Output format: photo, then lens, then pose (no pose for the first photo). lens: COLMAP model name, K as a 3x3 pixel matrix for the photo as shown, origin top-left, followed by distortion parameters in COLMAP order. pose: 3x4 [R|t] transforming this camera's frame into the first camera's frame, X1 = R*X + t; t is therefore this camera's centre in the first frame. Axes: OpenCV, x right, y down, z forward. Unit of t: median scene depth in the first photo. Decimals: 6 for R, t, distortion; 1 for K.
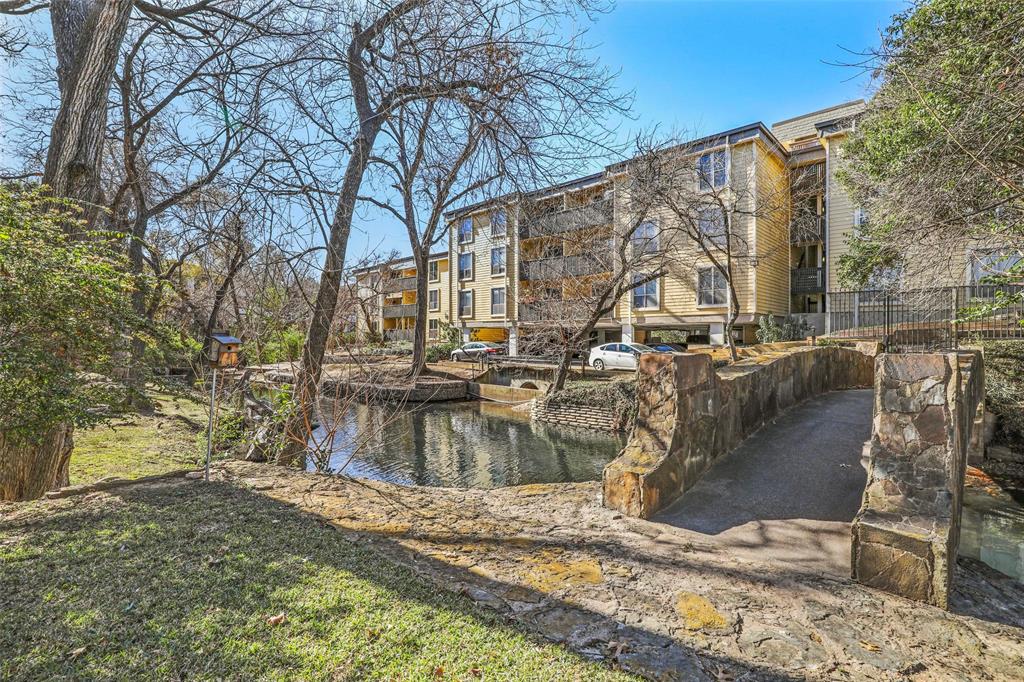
lens RADIAL K [[468.3, 0, 517.5], [0, 468.3, 342.3], [0, 0, 1]] dist [-0.033801, 0.005215]
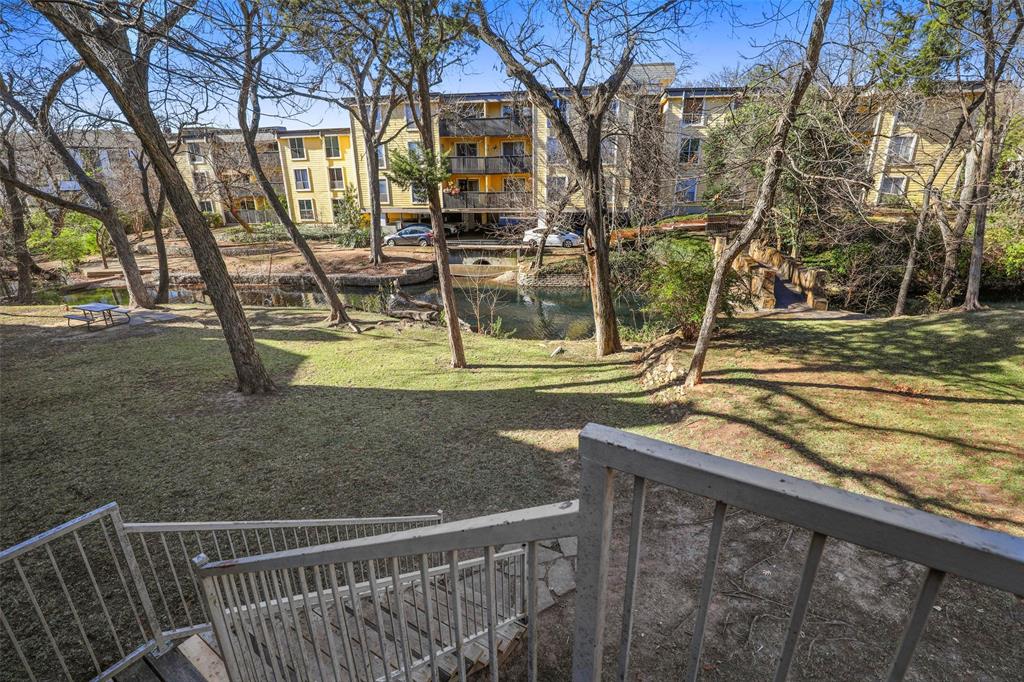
lens RADIAL K [[468.3, 0, 517.5], [0, 468.3, 342.3], [0, 0, 1]] dist [-0.033801, 0.005215]
pose [[0.841668, -0.185995, 0.506952, -0.577218], [0.019778, 0.948797, 0.315268, -0.103844], [-0.539633, -0.255324, 0.802251, -0.178919]]
